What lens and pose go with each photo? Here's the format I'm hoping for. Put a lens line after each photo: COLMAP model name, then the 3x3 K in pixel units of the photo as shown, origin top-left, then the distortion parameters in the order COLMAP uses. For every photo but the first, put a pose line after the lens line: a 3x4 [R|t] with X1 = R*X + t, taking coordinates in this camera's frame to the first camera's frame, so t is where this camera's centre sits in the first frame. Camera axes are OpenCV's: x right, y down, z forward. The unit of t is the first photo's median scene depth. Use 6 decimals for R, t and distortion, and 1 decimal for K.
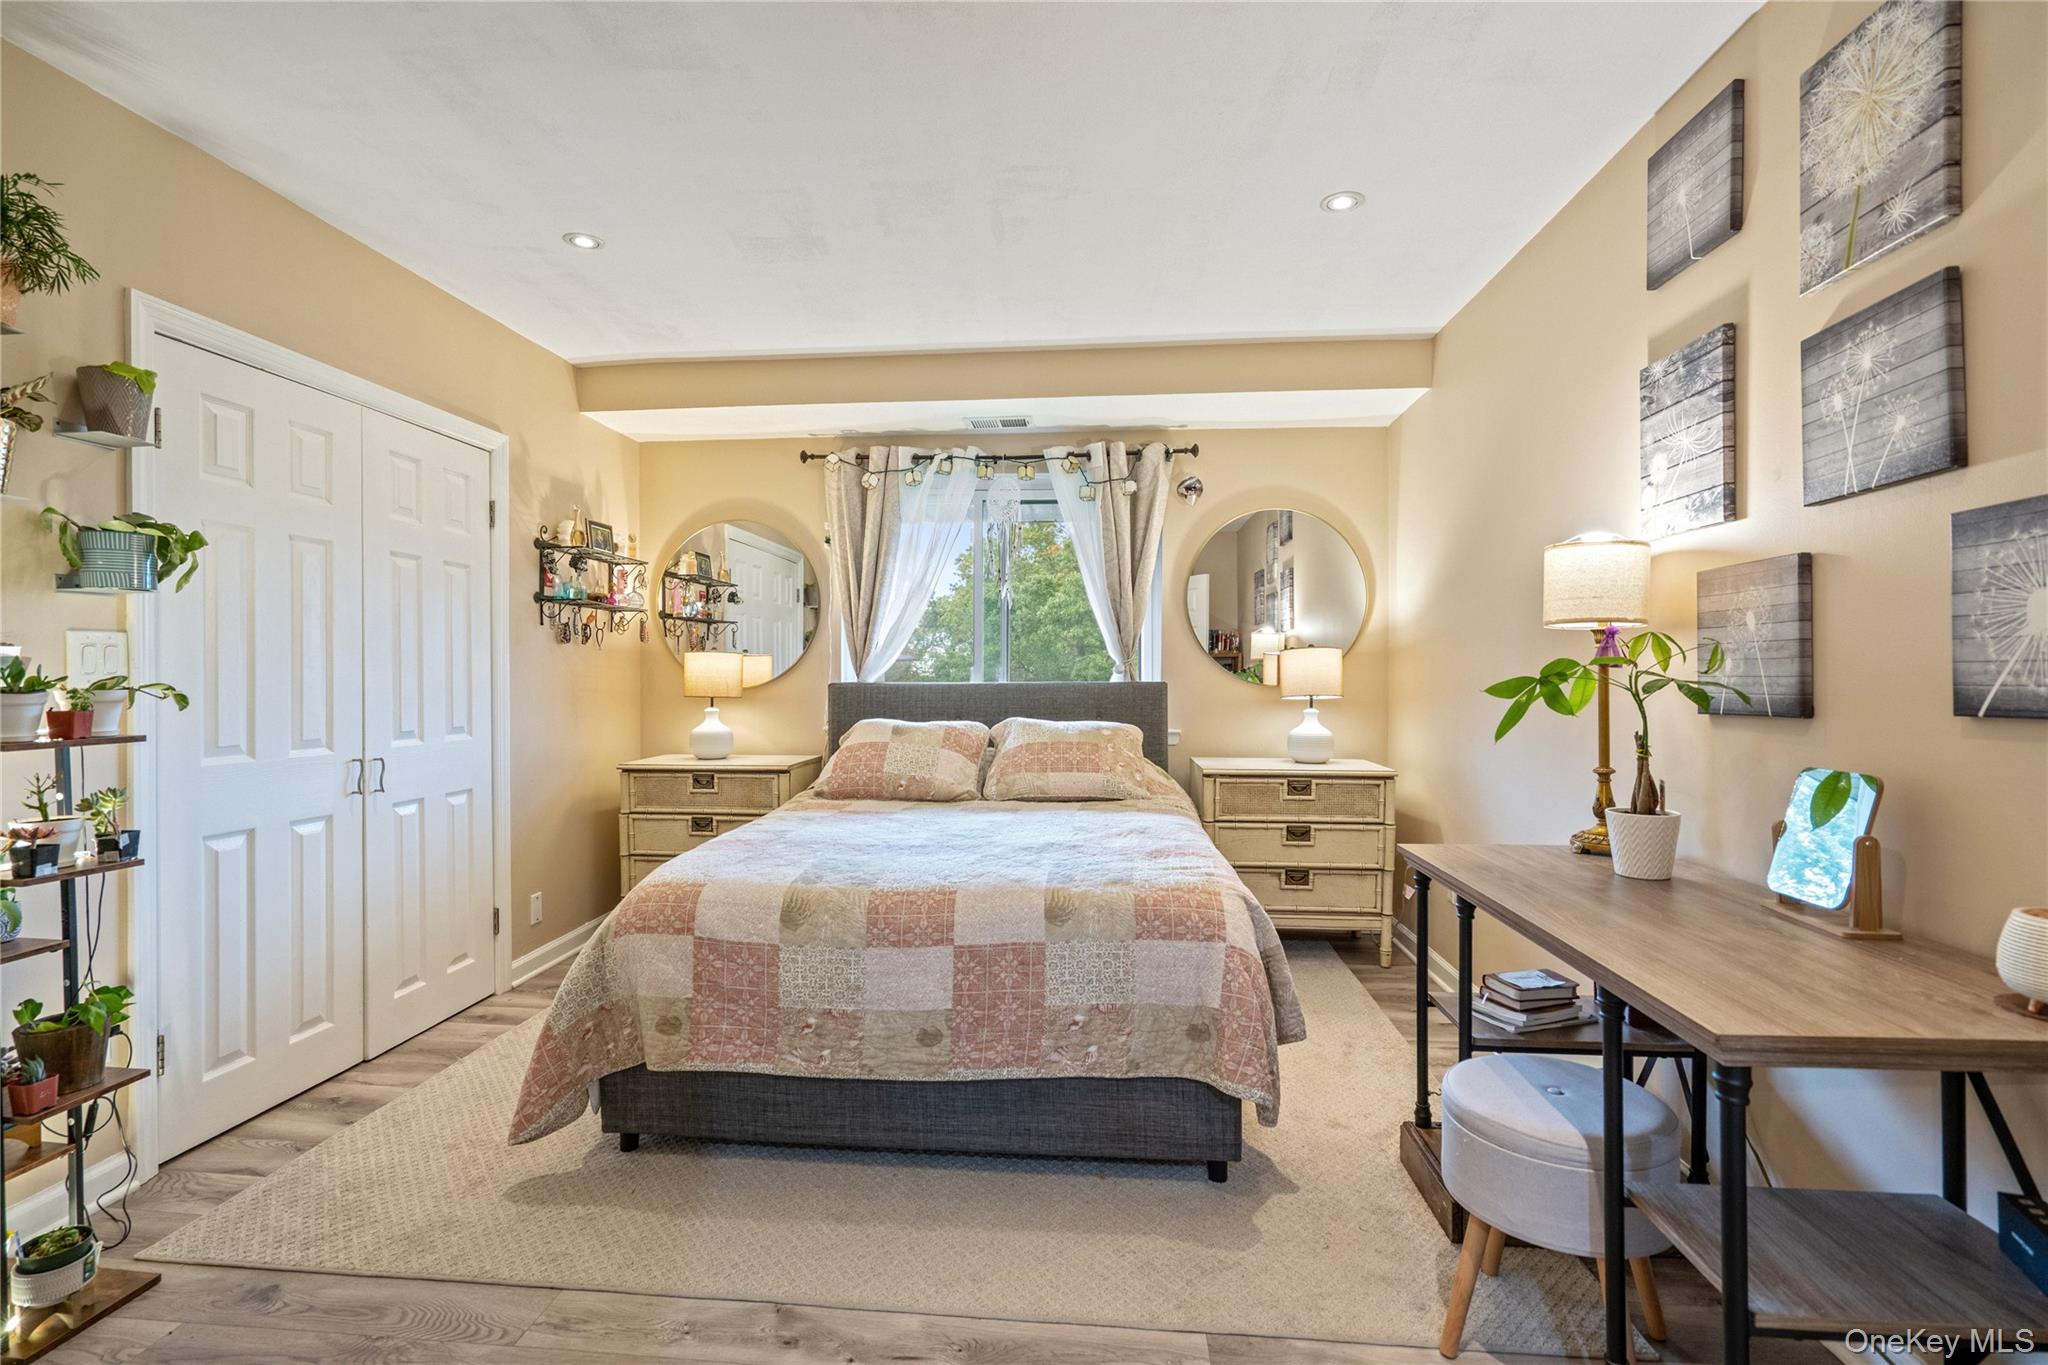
lens RADIAL K [[967.6, 0, 1020.7], [0, 967.6, 664.5], [0, 0, 1]] dist [-0.004268, 0.001862]
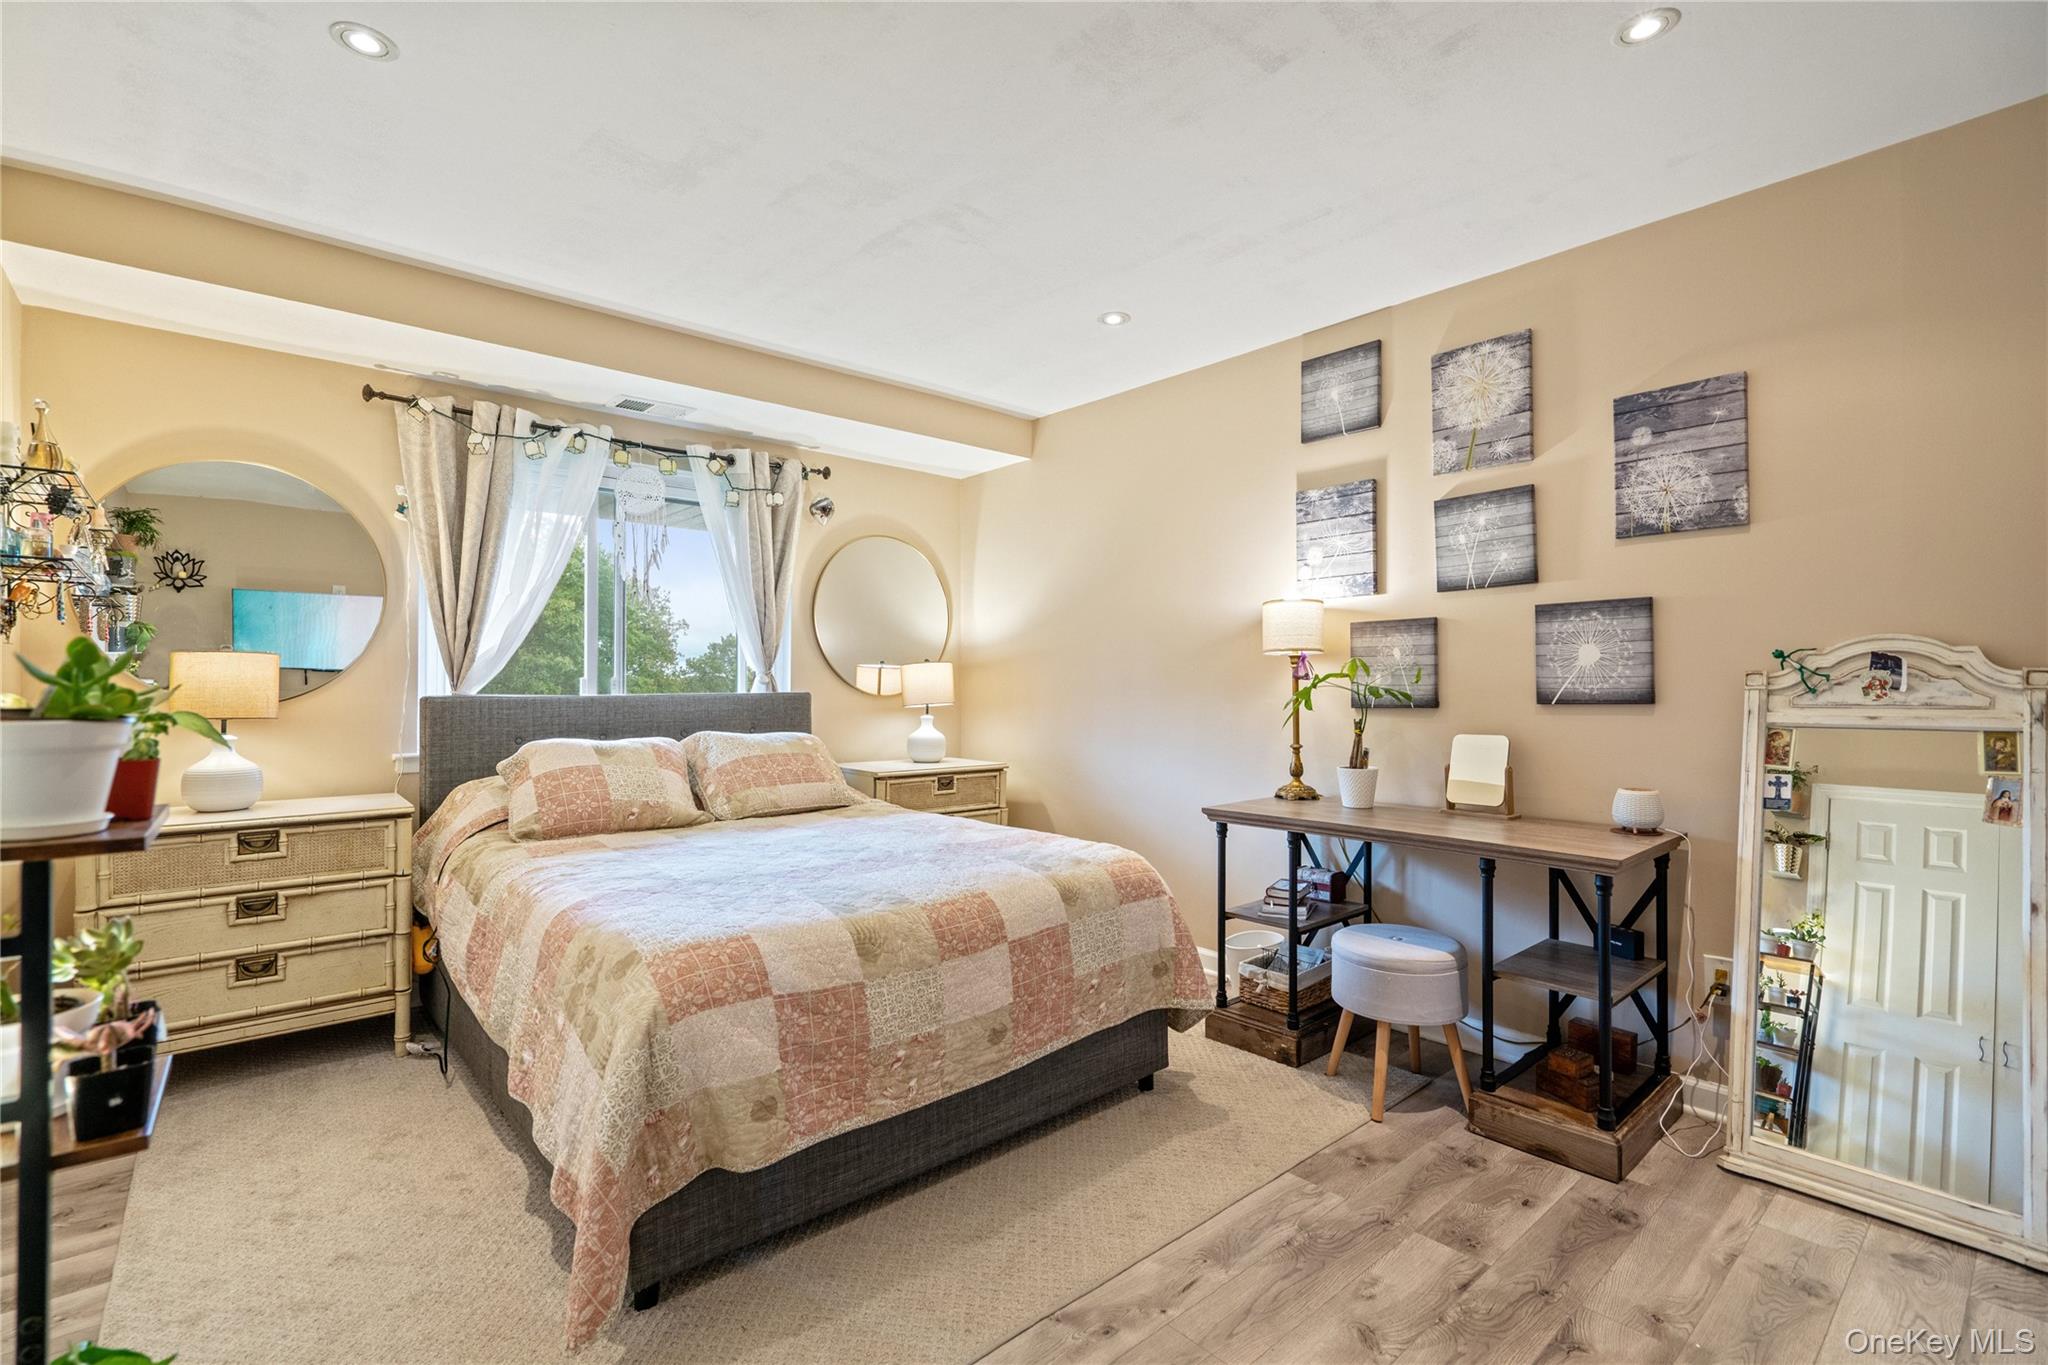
lens RADIAL K [[941.3, 0, 1000.4], [0, 941.3, 660.3], [0, 0, 1]] dist [-0.003905, 0.000619]
pose [[0.686316, 0.018395, 0.727071, -0.821585], [-0.006158, 0.999791, -0.019481, 0.004172], [-0.727278, 0.008893, 0.686286, 0.300029]]
